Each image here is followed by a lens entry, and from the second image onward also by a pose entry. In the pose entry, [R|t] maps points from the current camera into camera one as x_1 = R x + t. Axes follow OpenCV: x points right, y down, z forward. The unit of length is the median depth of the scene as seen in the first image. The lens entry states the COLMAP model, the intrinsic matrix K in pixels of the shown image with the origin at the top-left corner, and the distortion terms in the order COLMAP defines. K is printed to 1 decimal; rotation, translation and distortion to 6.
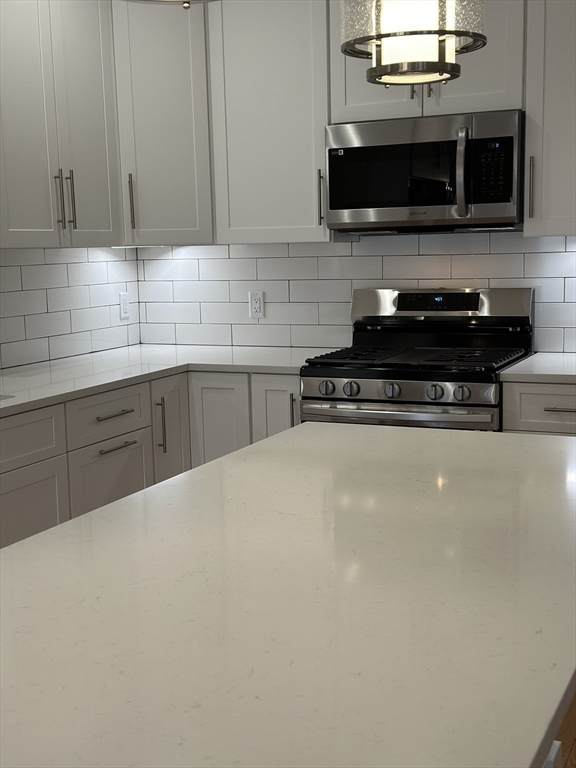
lens RADIAL K [[1079.2, 0, 288.0], [0, 1079.2, 384.0], [0, 0, 1]] dist [0.326103, 0.040272]
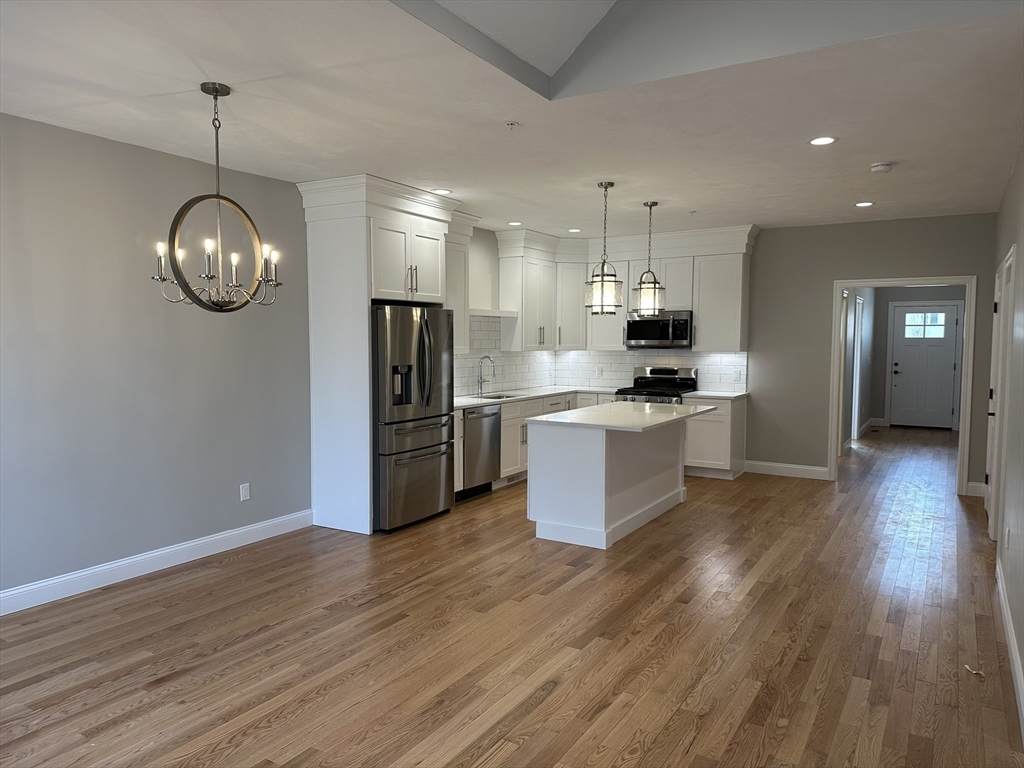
lens RADIAL K [[717.2, 0, 512.0], [0, 717.2, 384.0], [0, 0, 1]] dist [0.200121, -0.000082]
pose [[0.993163, 0.034384, -0.111558, -0.051744], [-0.042366, 0.996648, -0.069985, 0.116186], [0.108778, 0.074233, 0.991290, -1.020091]]
